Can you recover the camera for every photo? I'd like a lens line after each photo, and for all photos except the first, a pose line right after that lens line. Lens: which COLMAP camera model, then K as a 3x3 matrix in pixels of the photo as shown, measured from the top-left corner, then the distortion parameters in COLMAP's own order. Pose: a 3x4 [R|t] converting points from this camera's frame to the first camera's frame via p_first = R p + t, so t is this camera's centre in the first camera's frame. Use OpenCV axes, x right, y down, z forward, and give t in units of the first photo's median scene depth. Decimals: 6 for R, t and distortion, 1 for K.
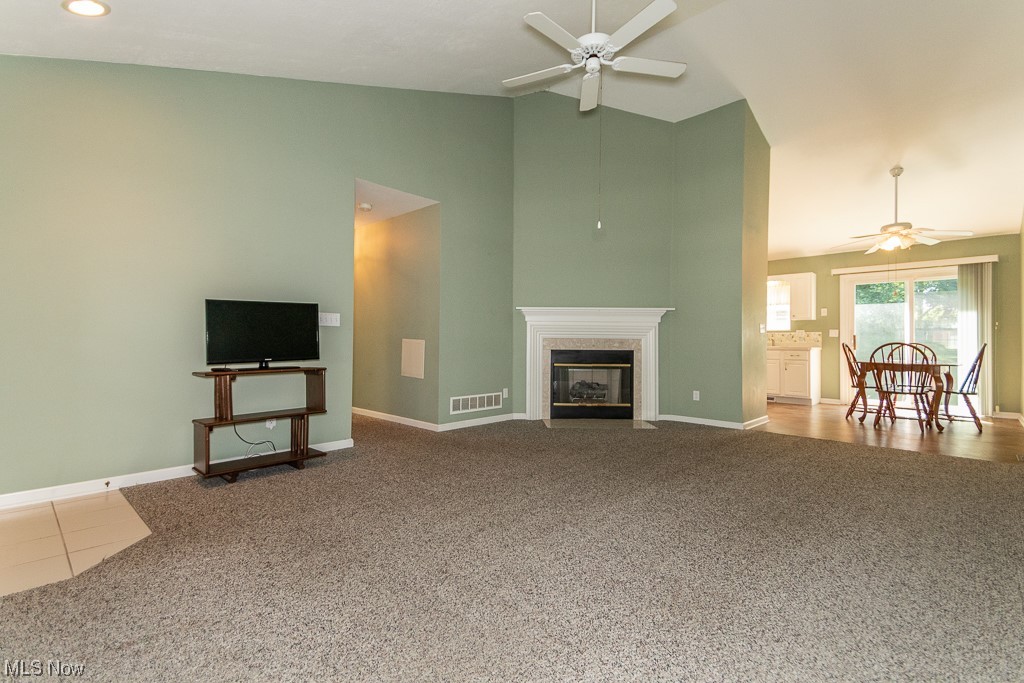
lens RADIAL K [[474.0, 0, 493.4], [0, 474.0, 337.4], [0, 0, 1]] dist [0.038528, -0.000202]
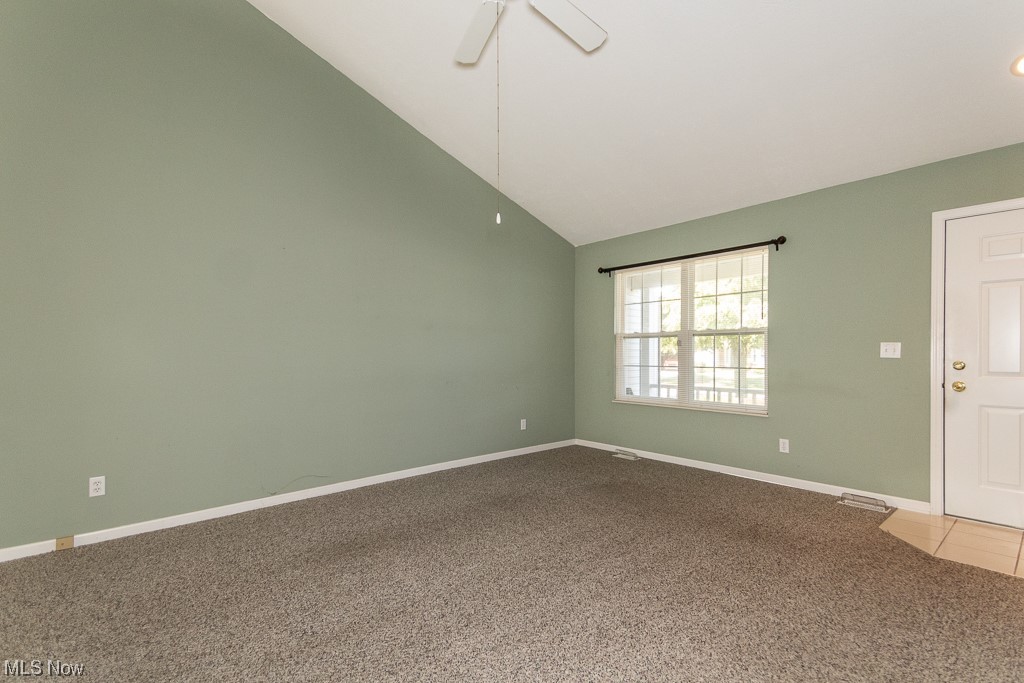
lens RADIAL K [[443.6, 0, 512.9], [0, 443.6, 361.6], [0, 0, 1]] dist [0.015551, 0.000043]
pose [[-0.998535, -0.012846, 0.052568, 0.089960], [-0.012579, 0.999906, 0.005411, -0.016146], [-0.052633, 0.004742, -0.998603, 0.865779]]
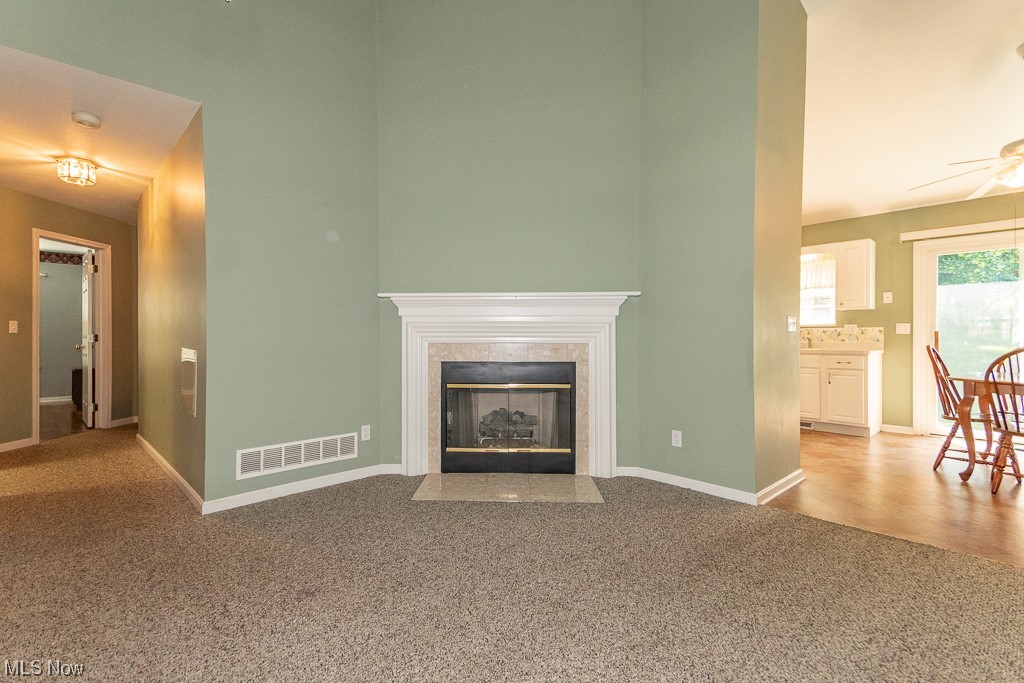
lens RADIAL K [[474.0, 0, 493.4], [0, 474.0, 337.4], [0, 0, 1]] dist [0.038528, -0.000202]
pose [[0.998668, -0.008294, -0.050919, 0.220606], [0.008873, 0.999898, 0.011159, -0.012100], [0.050822, -0.011596, 0.998640, 0.384057]]
